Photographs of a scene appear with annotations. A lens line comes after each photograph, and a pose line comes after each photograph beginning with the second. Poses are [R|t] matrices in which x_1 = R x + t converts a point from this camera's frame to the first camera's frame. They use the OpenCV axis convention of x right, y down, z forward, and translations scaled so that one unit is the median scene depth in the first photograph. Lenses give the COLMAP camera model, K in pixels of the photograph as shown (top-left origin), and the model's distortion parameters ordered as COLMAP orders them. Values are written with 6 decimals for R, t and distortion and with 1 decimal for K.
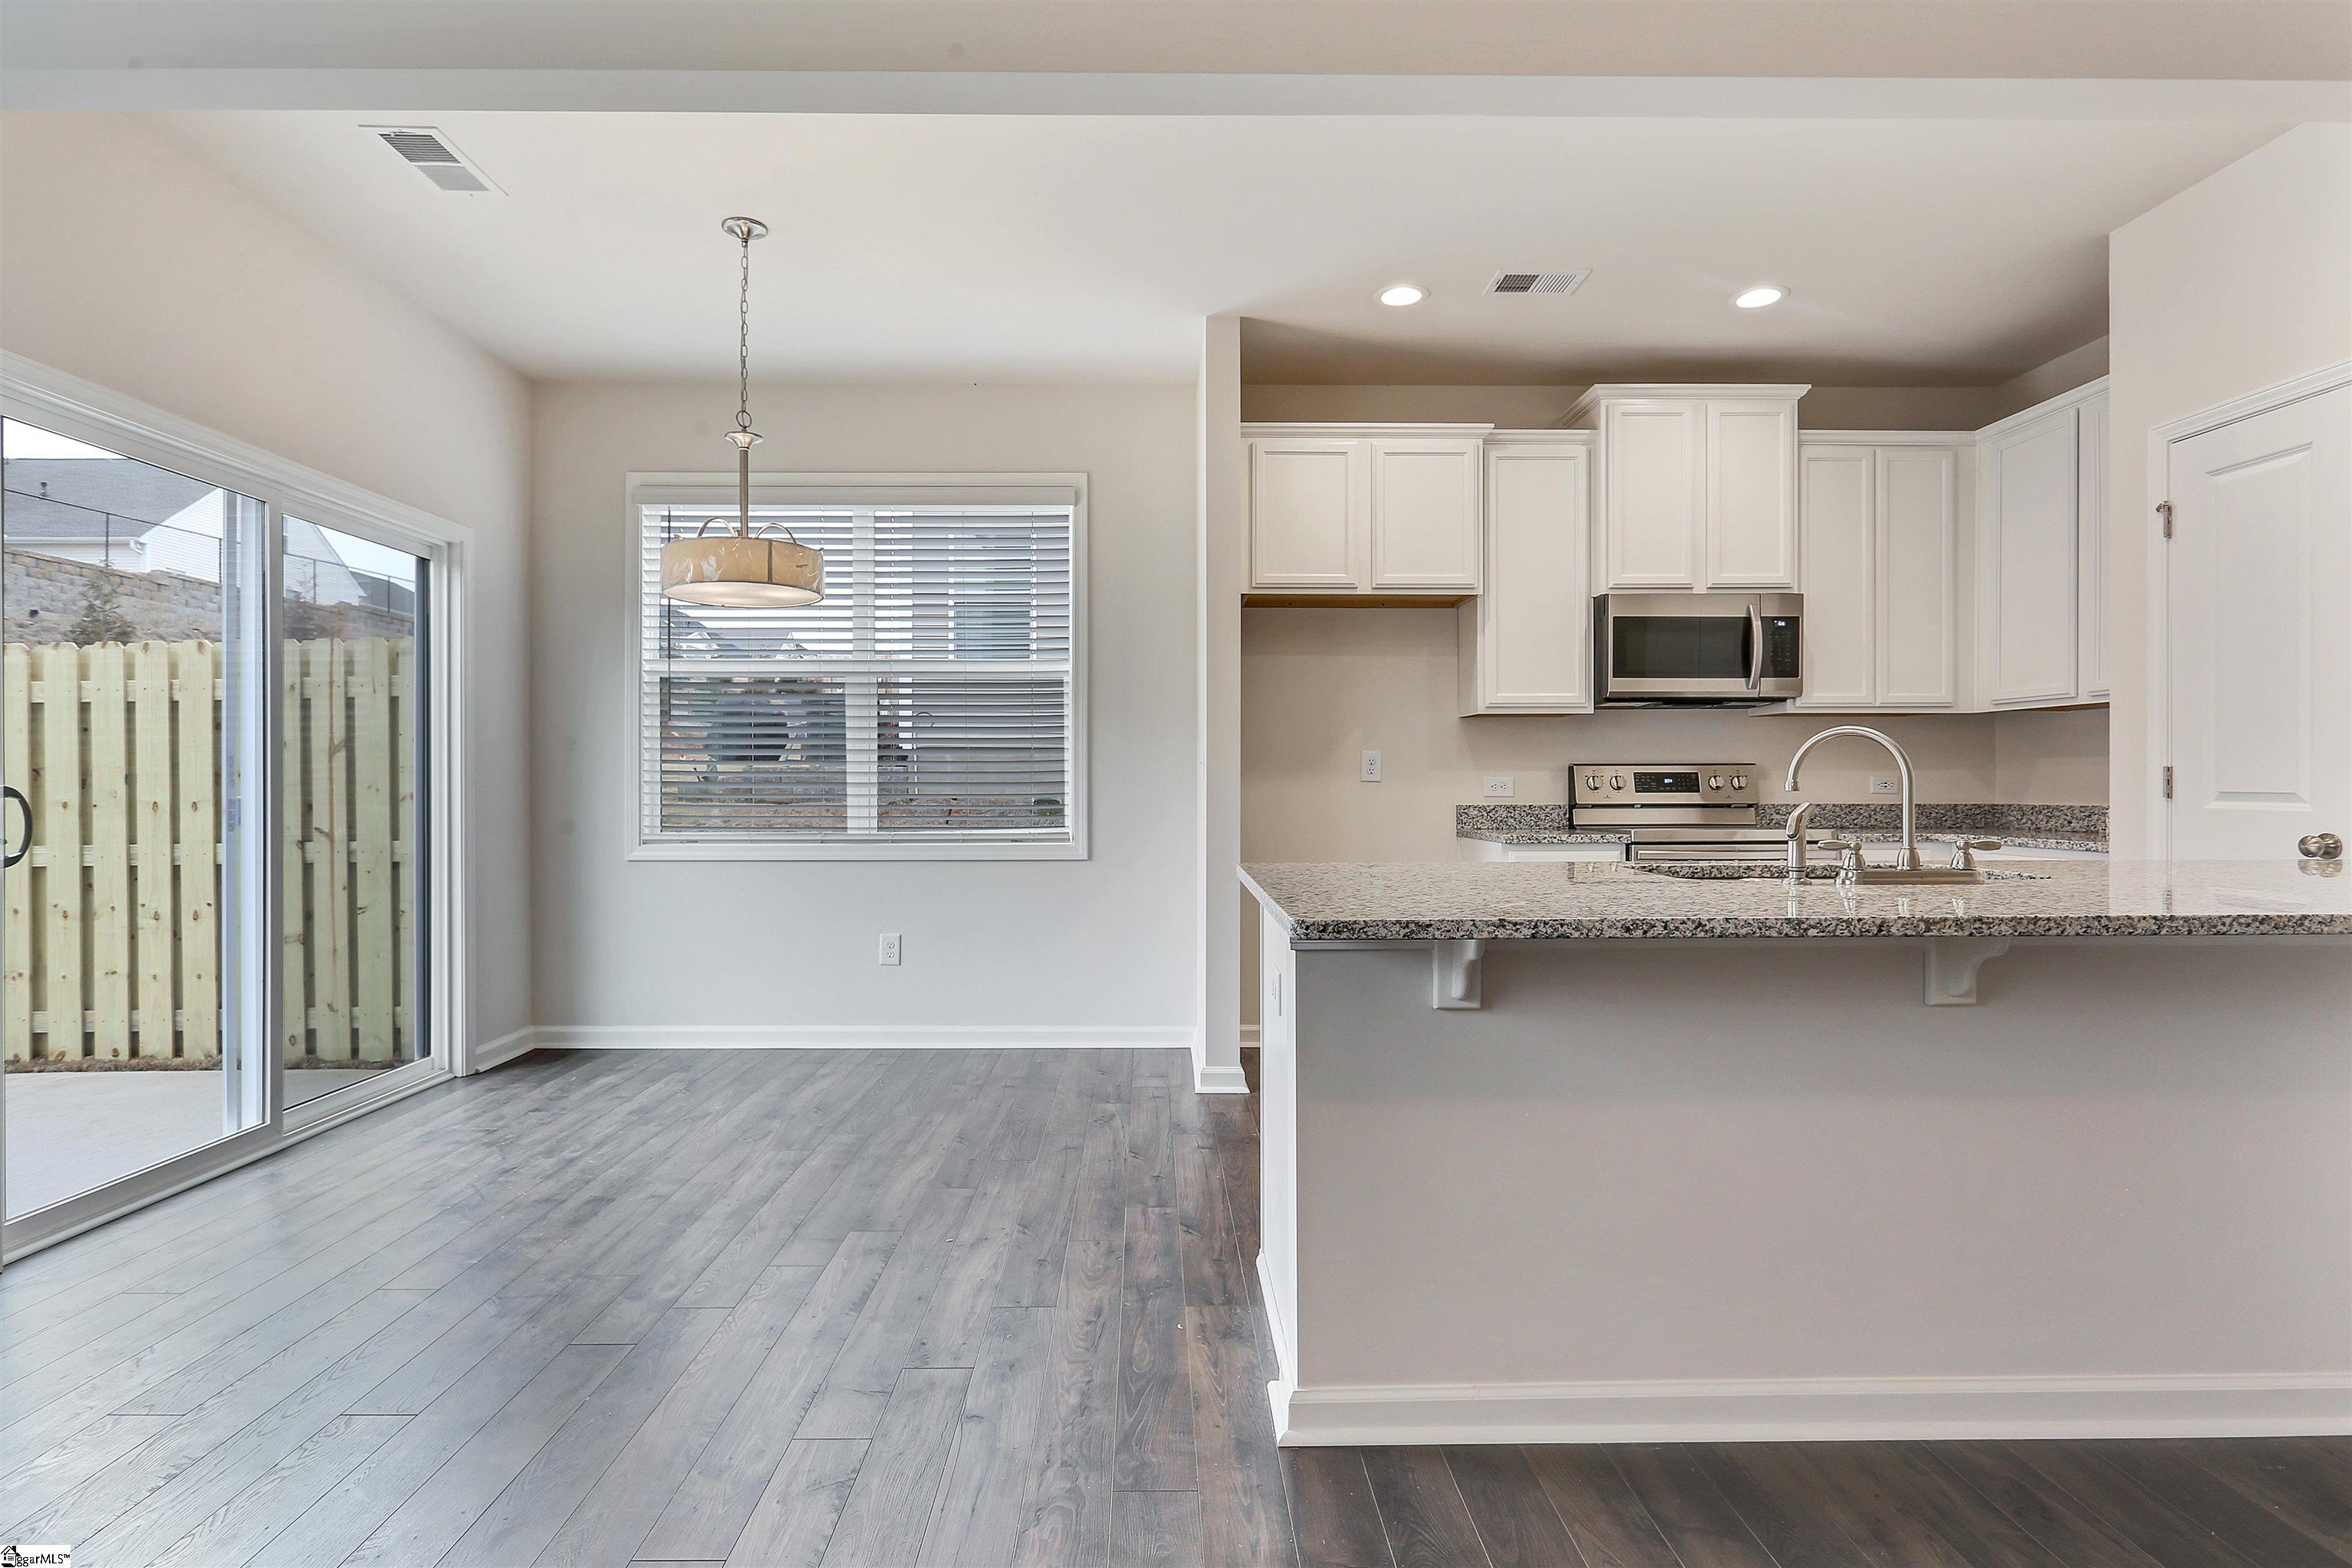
lens RADIAL K [[1161.9, 0, 1162.3], [0, 1161.9, 779.7], [0, 0, 1]] dist [-0.003775, 0.000381]
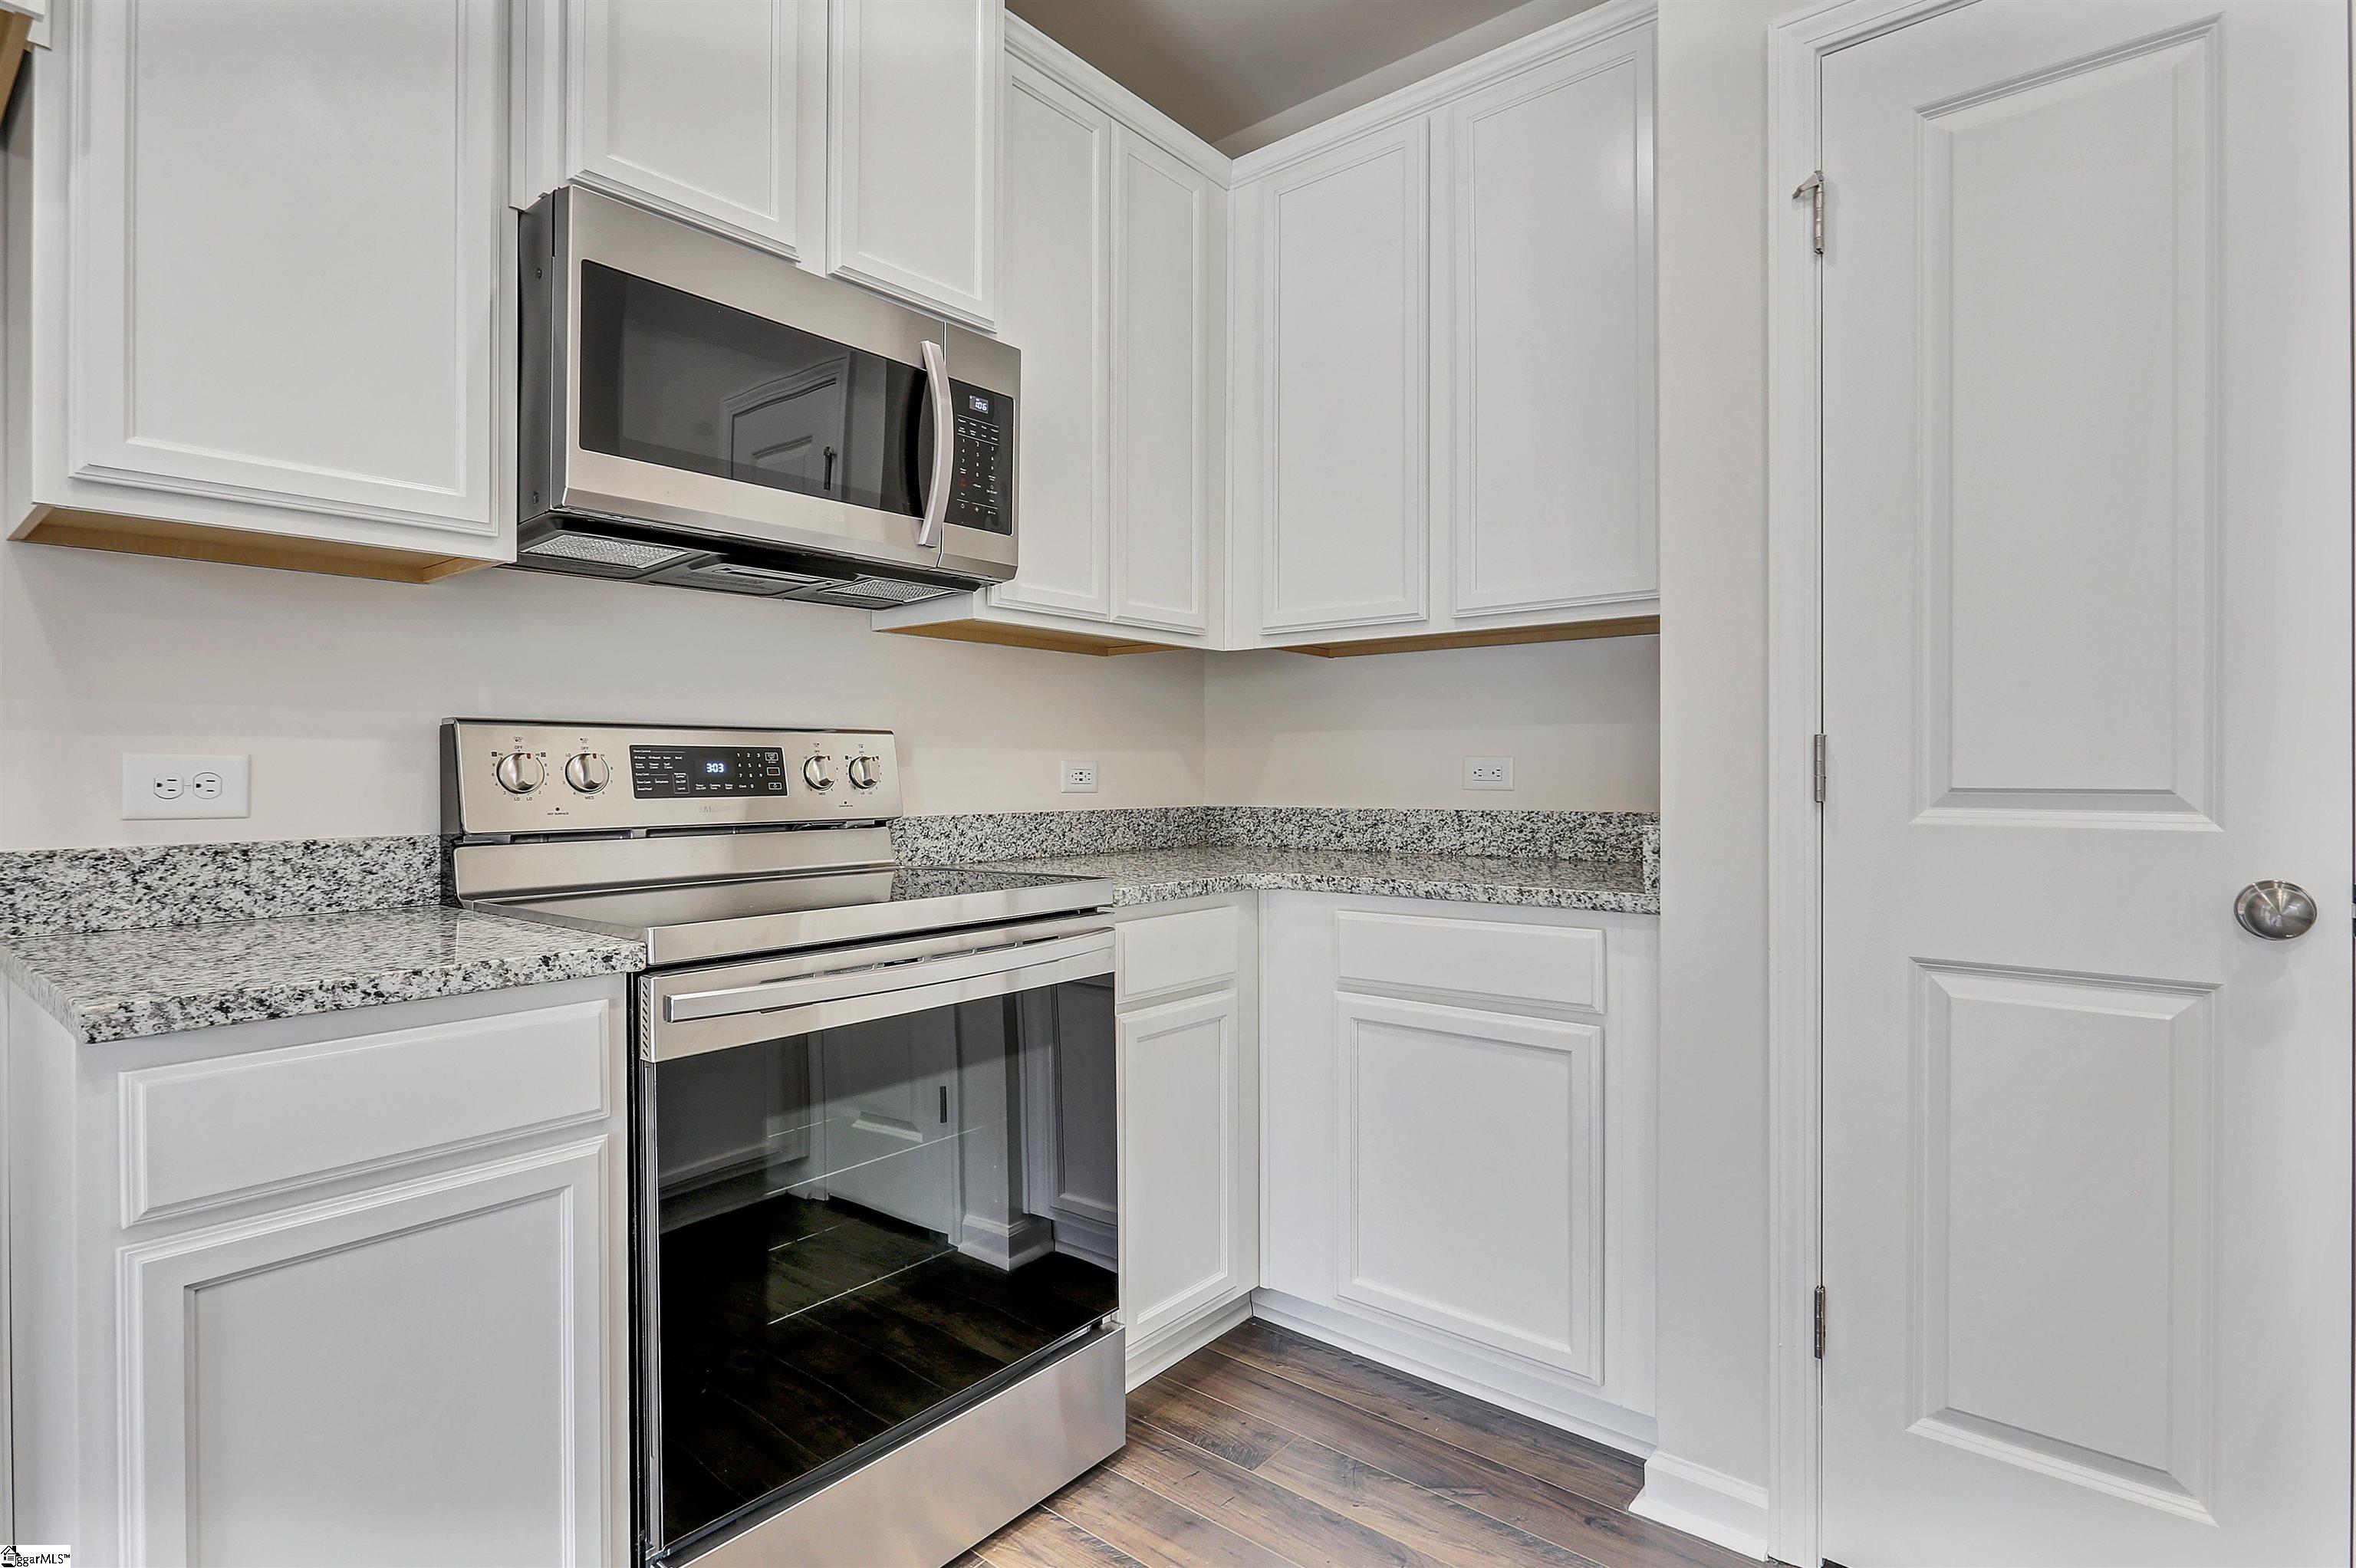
lens RADIAL K [[1163.7, 0, 1163.7], [0, 1163.7, 768.0], [0, 0, 1]] dist [-0.003775, 0.000381]
pose [[0.656788, 0.002914, 0.754069, 0.242206], [0.000050, 0.999992, -0.003908, 0.002688], [-0.754075, 0.002605, 0.656783, 0.641509]]
